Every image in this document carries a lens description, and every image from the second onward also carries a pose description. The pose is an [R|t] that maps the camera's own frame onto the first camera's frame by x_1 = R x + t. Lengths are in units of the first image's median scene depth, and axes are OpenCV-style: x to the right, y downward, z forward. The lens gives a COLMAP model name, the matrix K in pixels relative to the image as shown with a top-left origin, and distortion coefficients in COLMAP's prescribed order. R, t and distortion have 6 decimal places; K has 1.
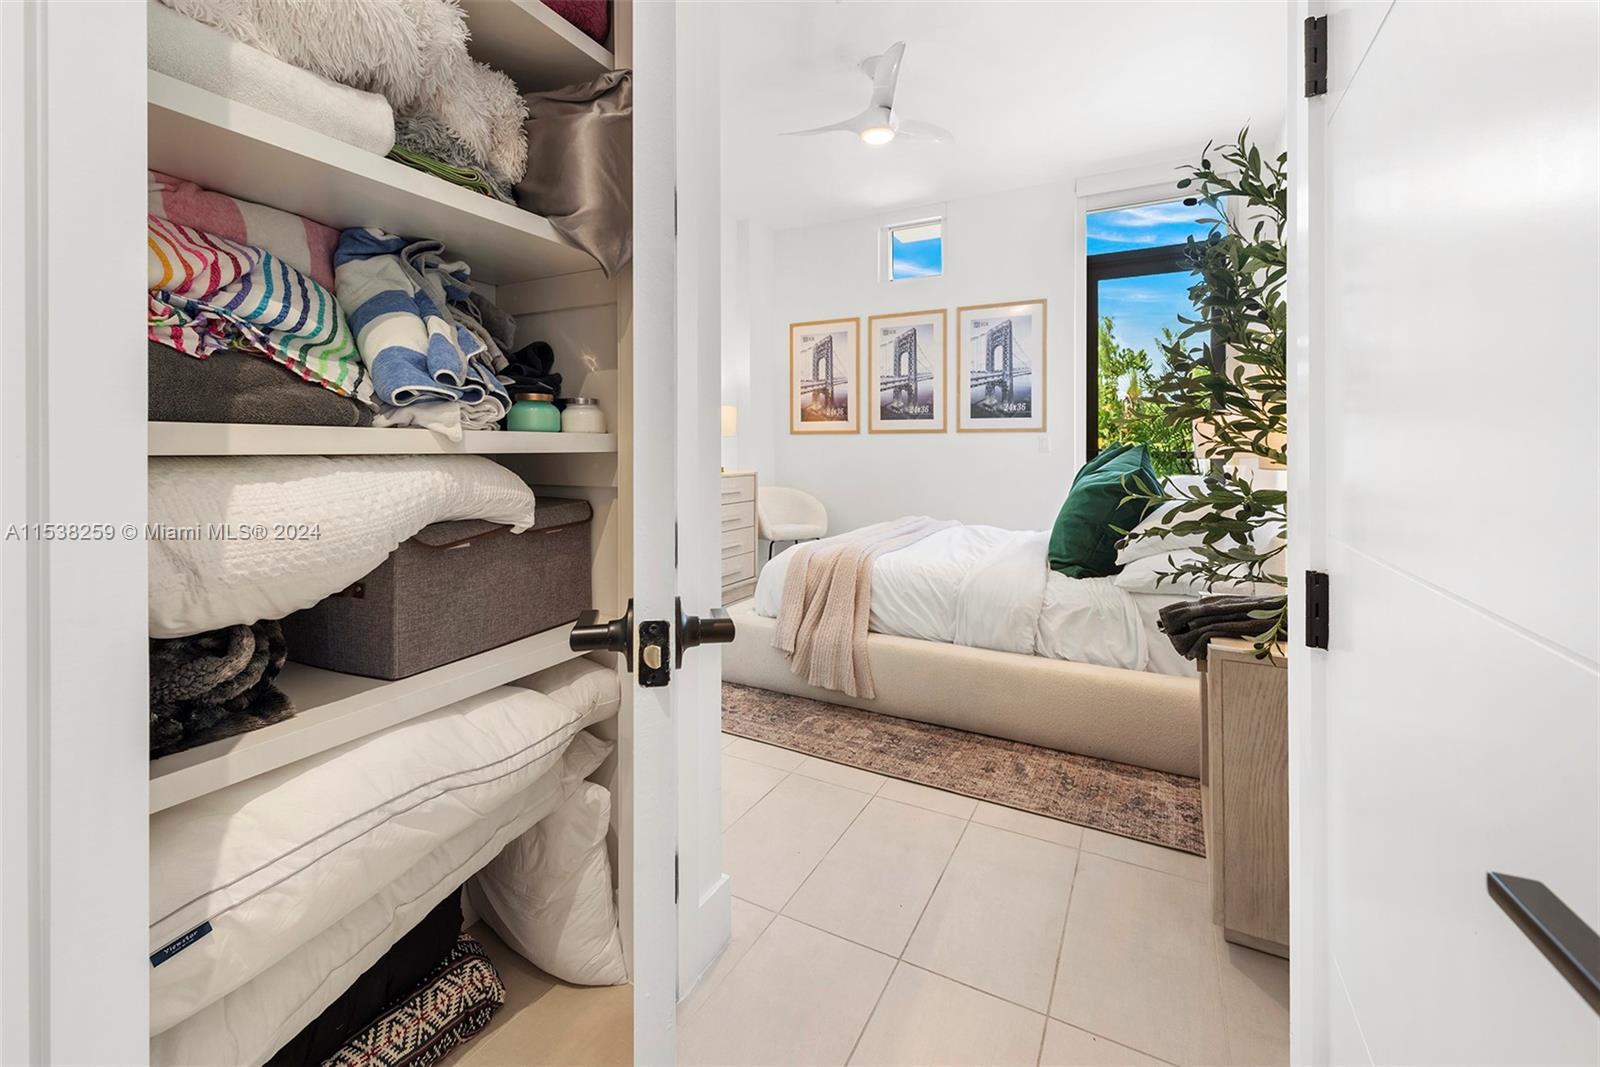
lens RADIAL K [[638.0, 0, 804.2], [0, 638.0, 478.0], [0, 0, 1]] dist [0.000419, 0.000023]
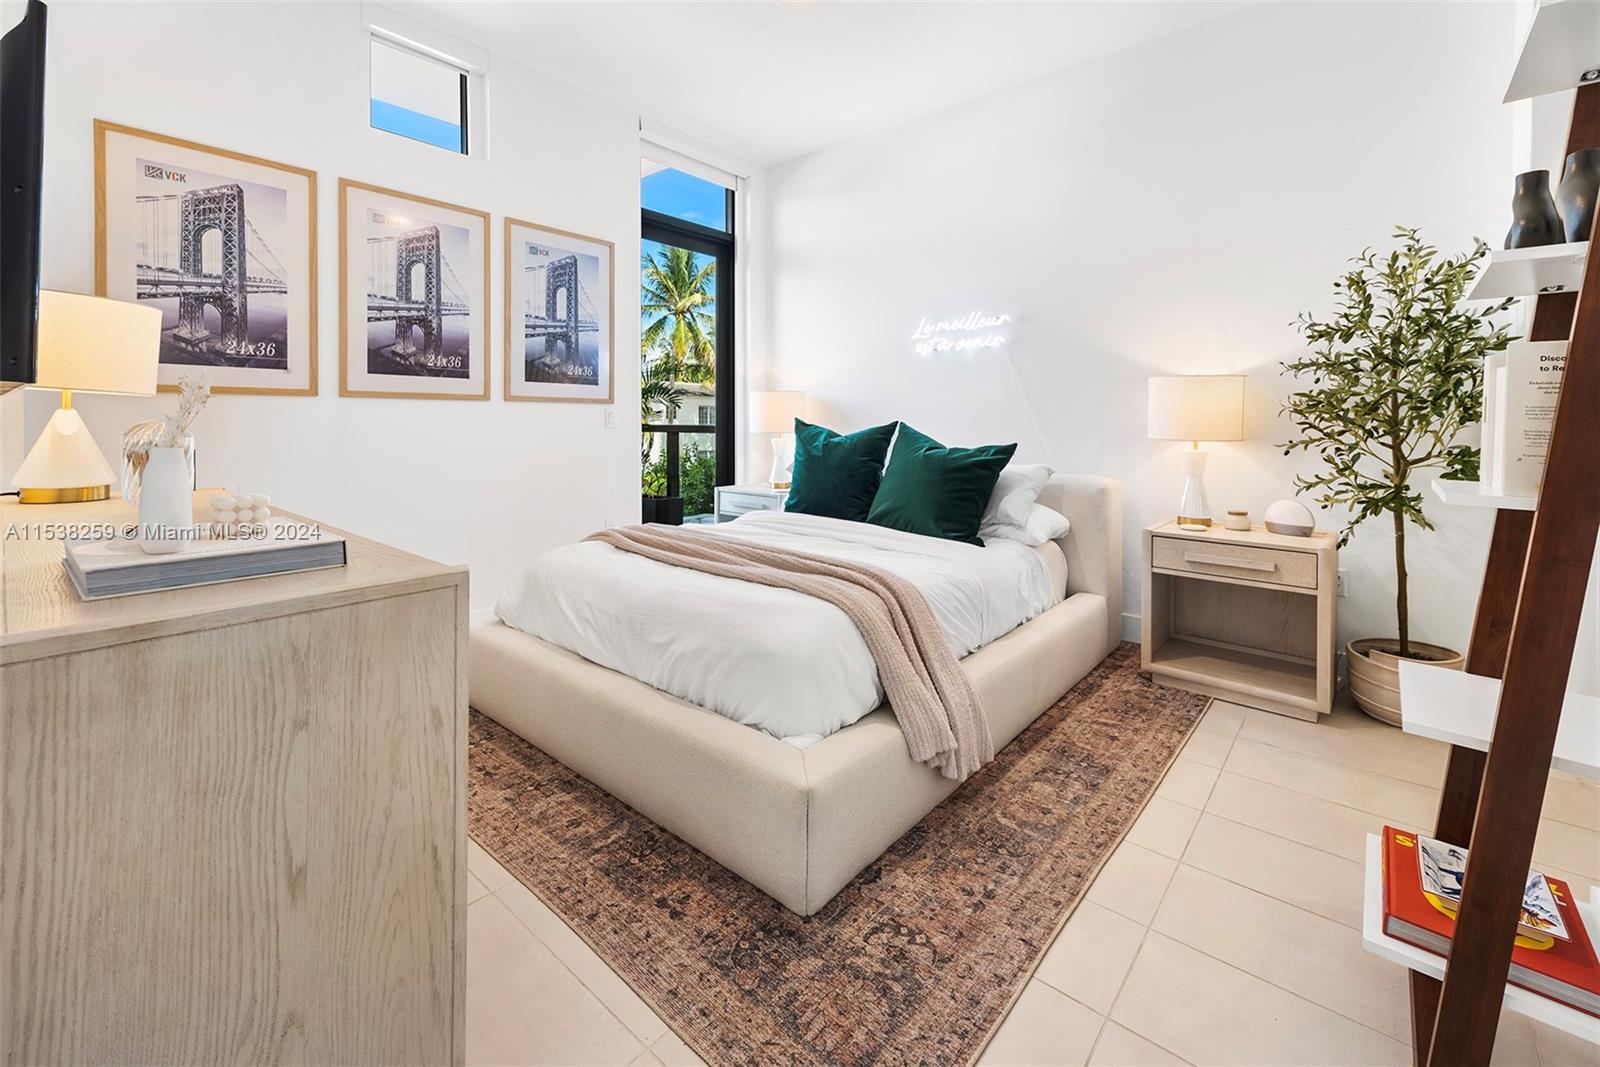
lens RADIAL K [[667.3, 0, 804.8], [0, 667.3, 432.4], [0, 0, 1]] dist [0.002457, 0.000115]
pose [[0.210077, -0.028794, 0.977261, -0.399663], [0.029910, 0.999288, 0.023014, -0.045231], [-0.977227, 0.024395, 0.210789, 0.549440]]
